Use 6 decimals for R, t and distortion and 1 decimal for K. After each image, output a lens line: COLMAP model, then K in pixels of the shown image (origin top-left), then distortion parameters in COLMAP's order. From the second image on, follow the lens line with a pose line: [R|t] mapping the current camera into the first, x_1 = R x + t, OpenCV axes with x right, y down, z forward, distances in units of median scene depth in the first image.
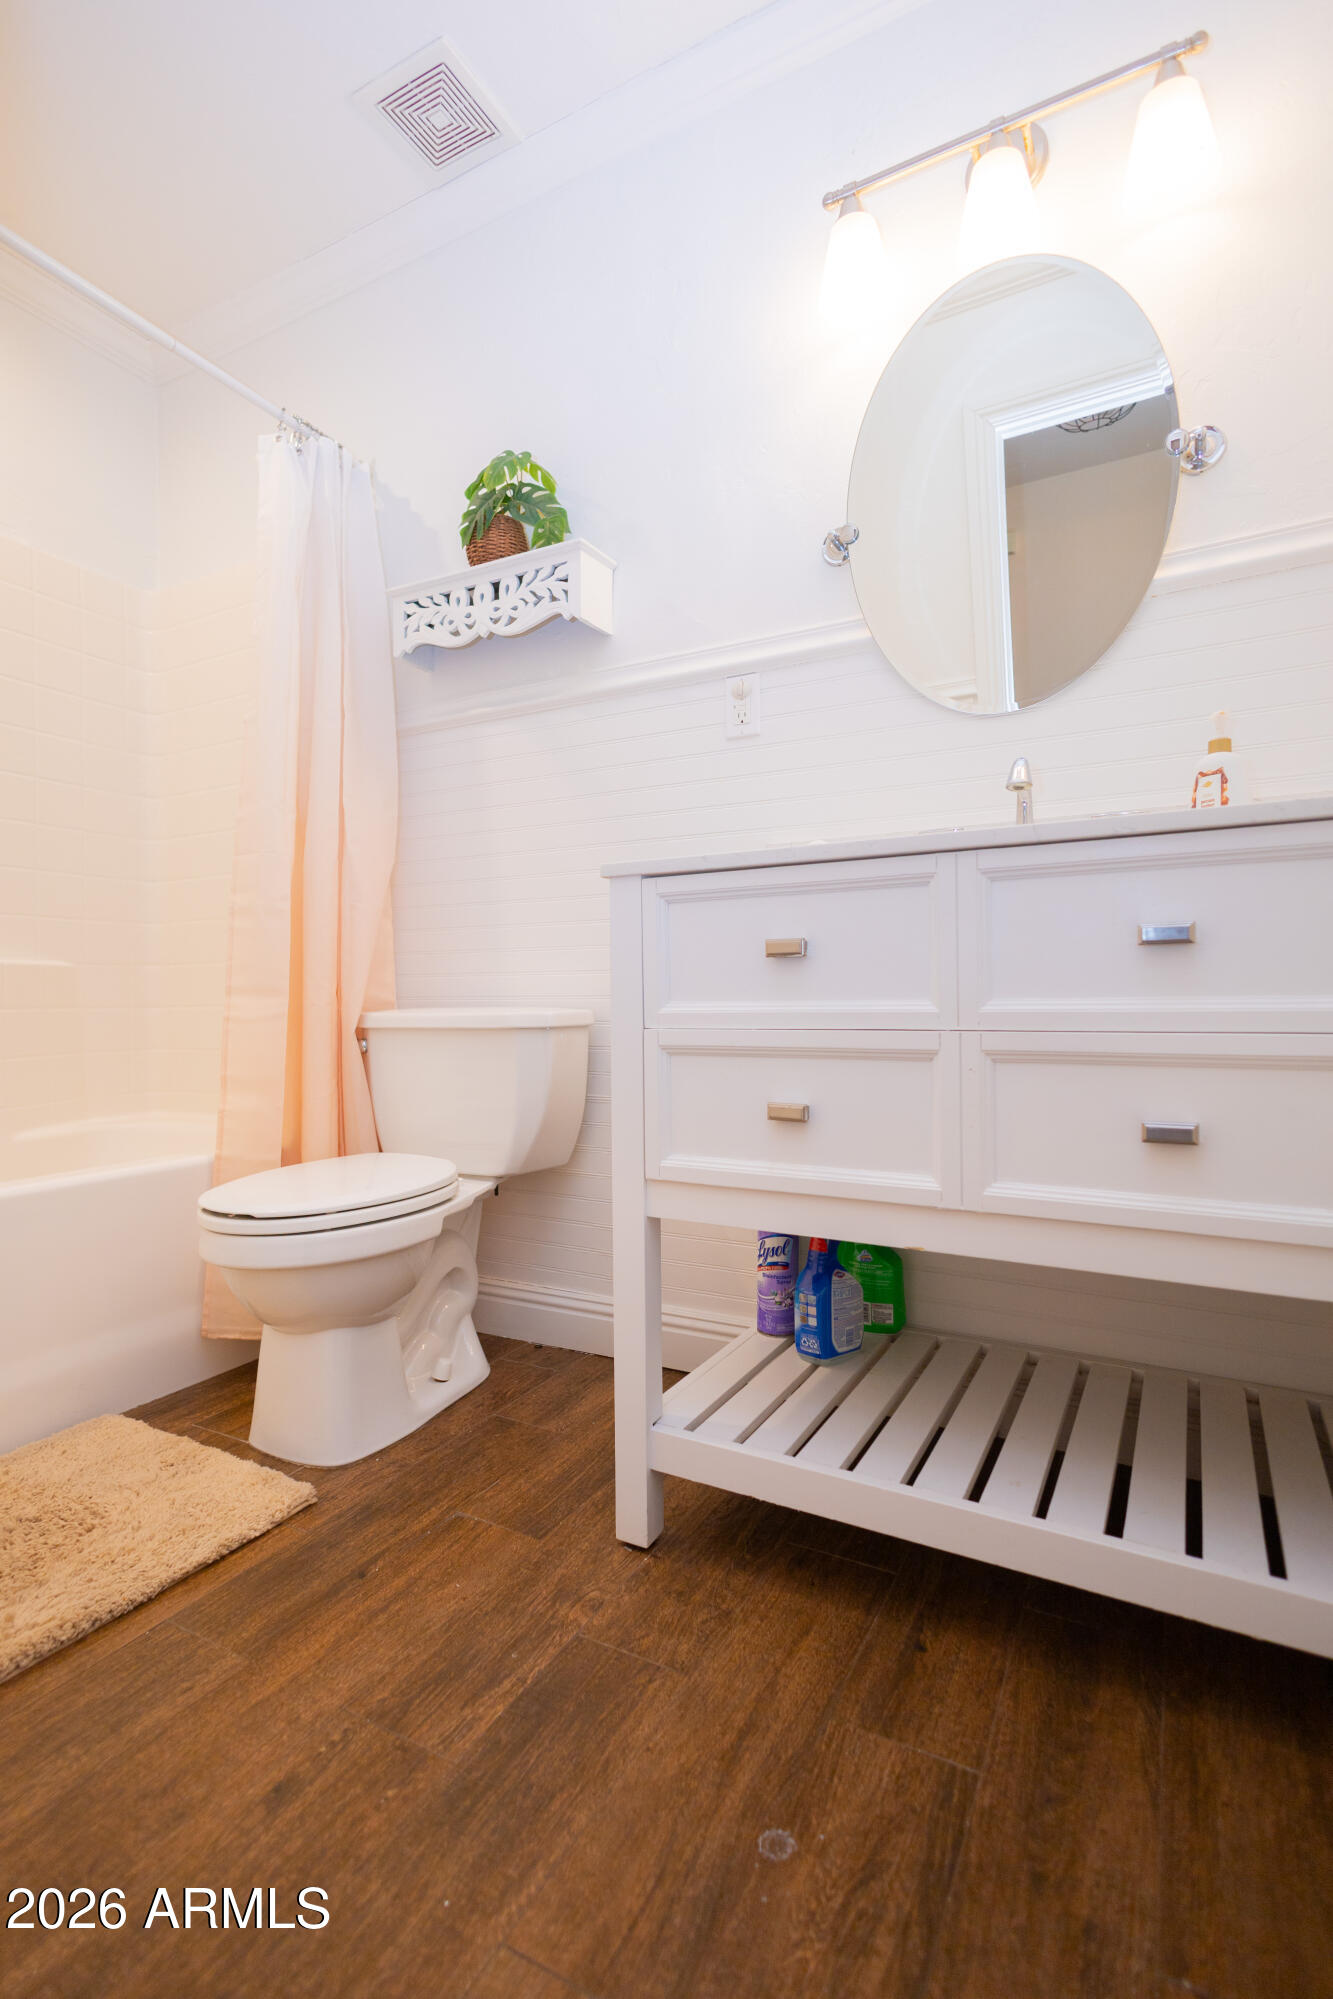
lens RADIAL K [[946.3, 0, 670.3], [0, 946.3, 998.7], [0, 0, 1]] dist [0.012935, -0.006578]
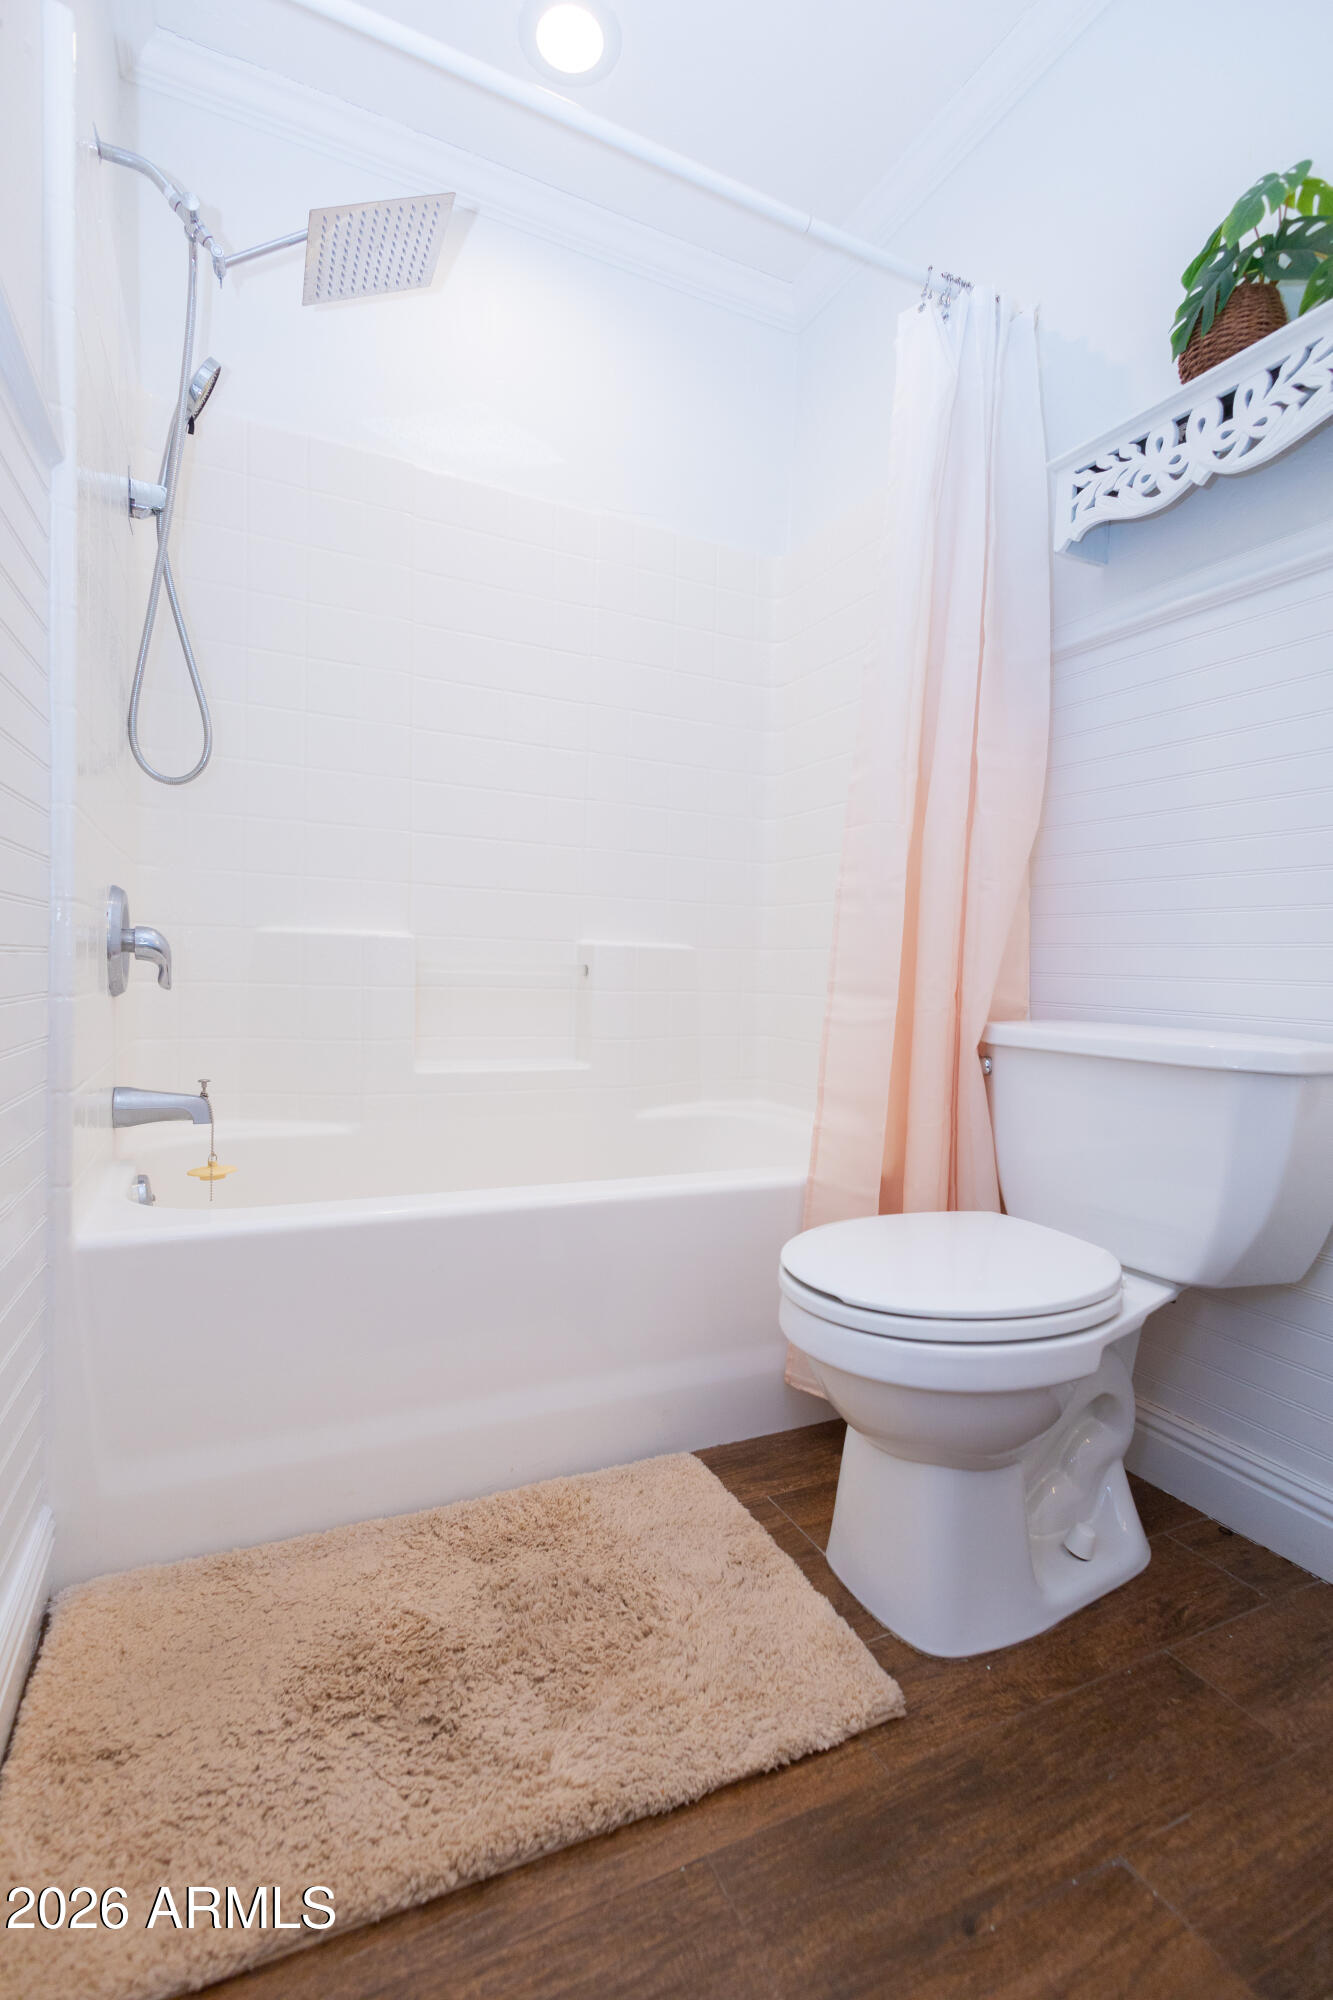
lens RADIAL K [[916.8, 0, 663.5], [0, 916.8, 998.1], [0, 0, 1]] dist [0.010516, -0.001065]
pose [[0.807920, 0.055928, -0.586632, -0.134181], [-0.038059, 0.998360, 0.042765, -0.037755], [0.588062, -0.012224, 0.808724, 0.318938]]
